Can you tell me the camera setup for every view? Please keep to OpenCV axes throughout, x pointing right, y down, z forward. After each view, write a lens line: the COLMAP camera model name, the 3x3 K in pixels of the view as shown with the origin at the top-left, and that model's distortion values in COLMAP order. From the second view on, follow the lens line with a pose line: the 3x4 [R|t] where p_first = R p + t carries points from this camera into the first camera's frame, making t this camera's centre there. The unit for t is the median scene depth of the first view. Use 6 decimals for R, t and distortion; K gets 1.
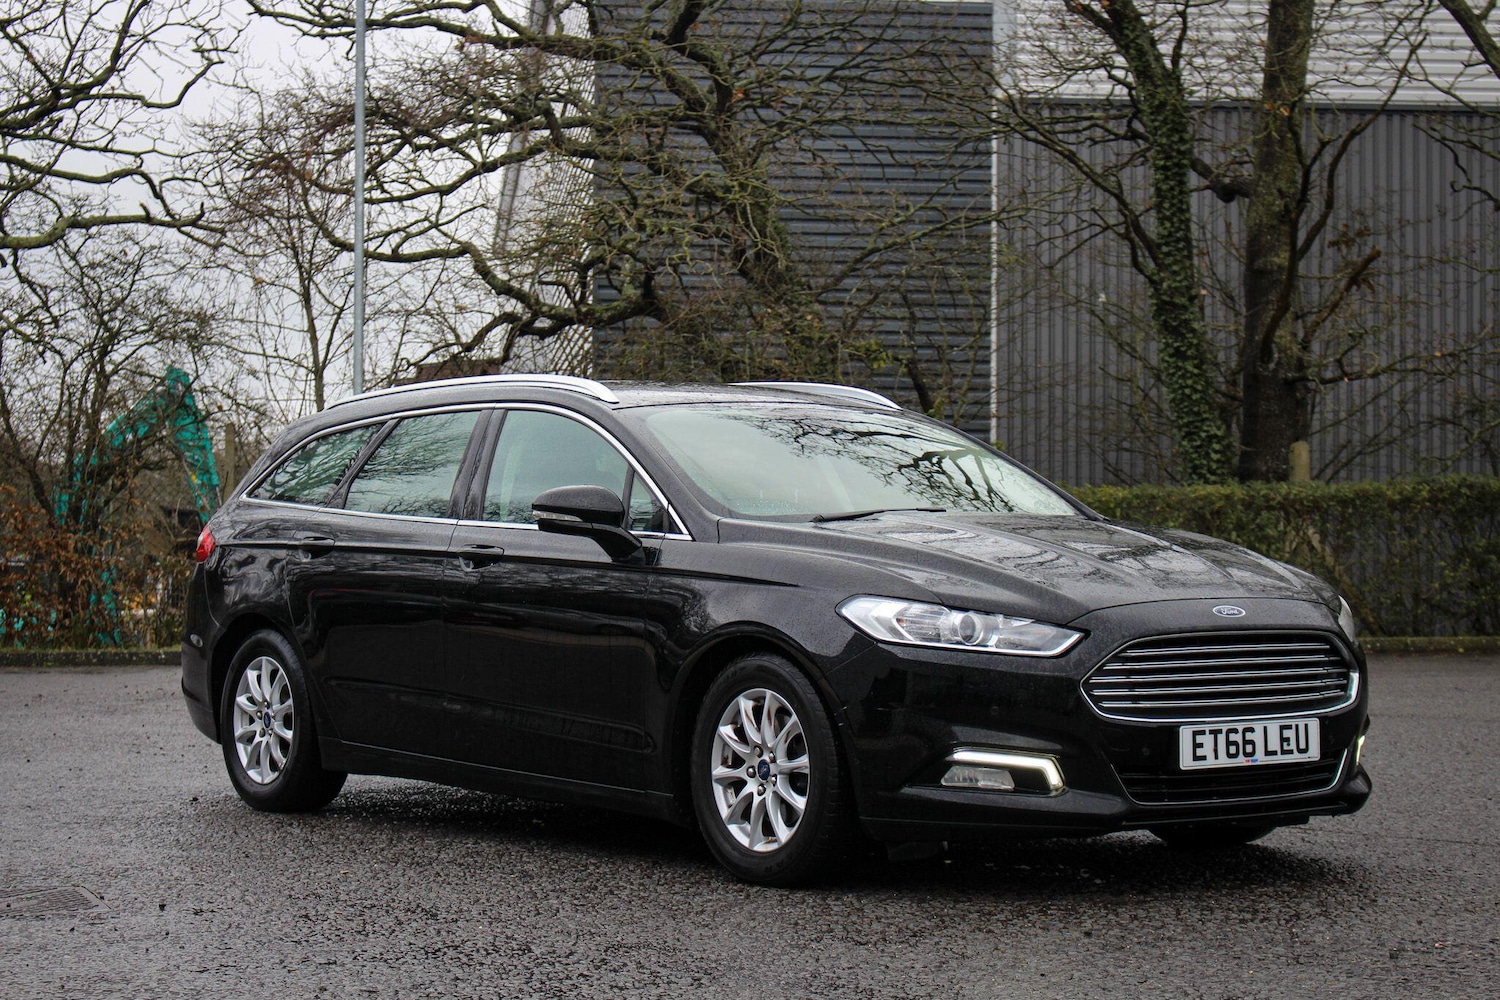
lens RADIAL K [[3056.2, 0, 750.0], [0, 3056.2, 500.0], [0, 0, 1]] dist [-0.007540, -0.090423]
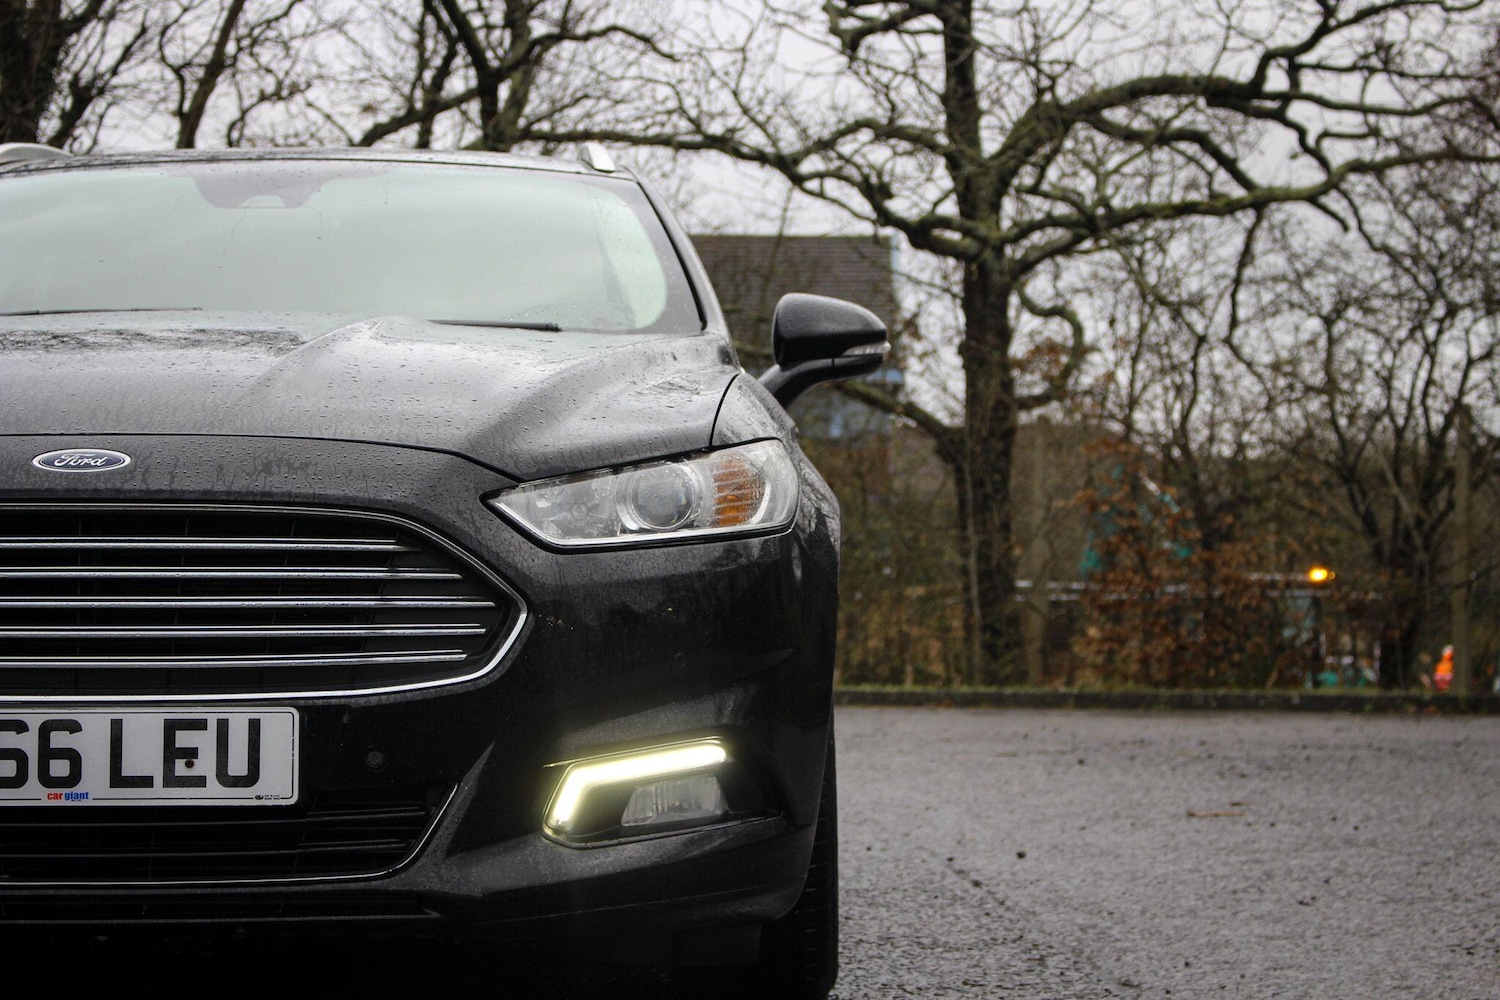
lens RADIAL K [[3318.0, 0, 750.0], [0, 3318.0, 500.0], [0, 0, 1]] dist [0.034200, -0.004986]
pose [[0.809462, -0.017620, -0.586908, 0.182949], [0.004989, 0.999720, -0.023133, 0.018879], [0.587152, 0.015797, 0.809323, 0.232949]]
